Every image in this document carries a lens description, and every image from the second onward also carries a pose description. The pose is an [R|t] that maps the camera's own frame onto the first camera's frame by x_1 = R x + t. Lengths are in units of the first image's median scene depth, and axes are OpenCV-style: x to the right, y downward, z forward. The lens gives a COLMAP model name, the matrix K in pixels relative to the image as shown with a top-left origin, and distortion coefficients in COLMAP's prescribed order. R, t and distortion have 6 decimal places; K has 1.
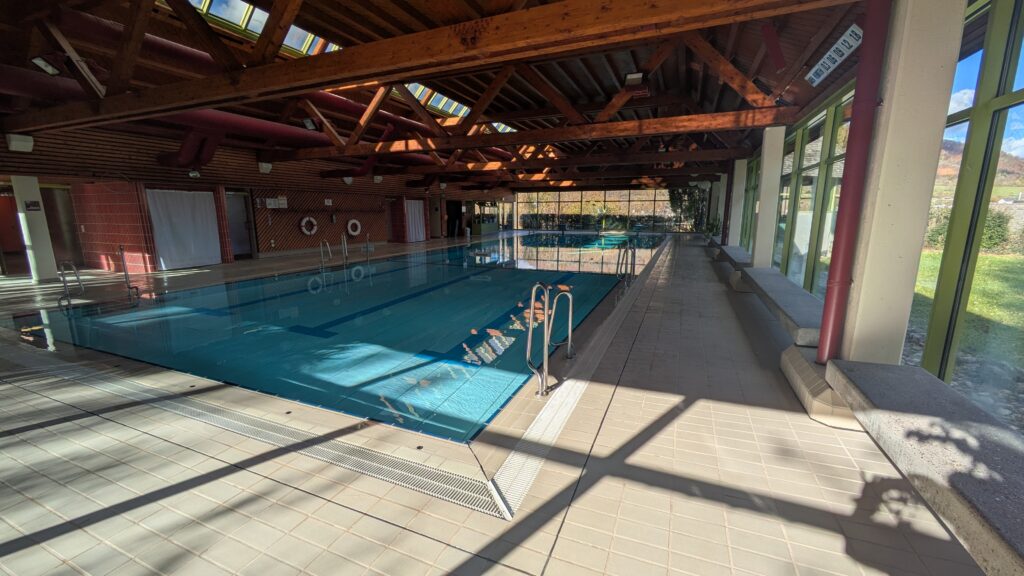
lens RADIAL K [[401.3, 0, 509.9], [0, 401.3, 288.0], [0, 0, 1]] dist [0.002817, 0.000136]
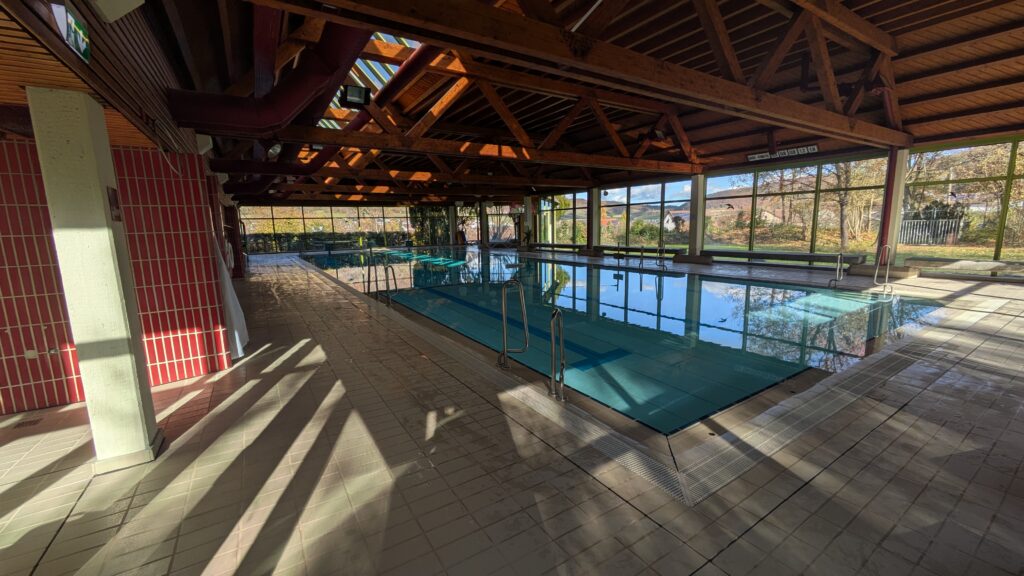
lens RADIAL K [[401.3, 0, 507.0], [0, 401.3, 287.2], [0, 0, 1]] dist [0.002817, 0.000136]
pose [[0.578501, -0.135313, 0.804380, -0.956221], [0.170788, 0.984379, 0.042764, -0.098321], [-0.797601, 0.112639, 0.592575, 0.495783]]
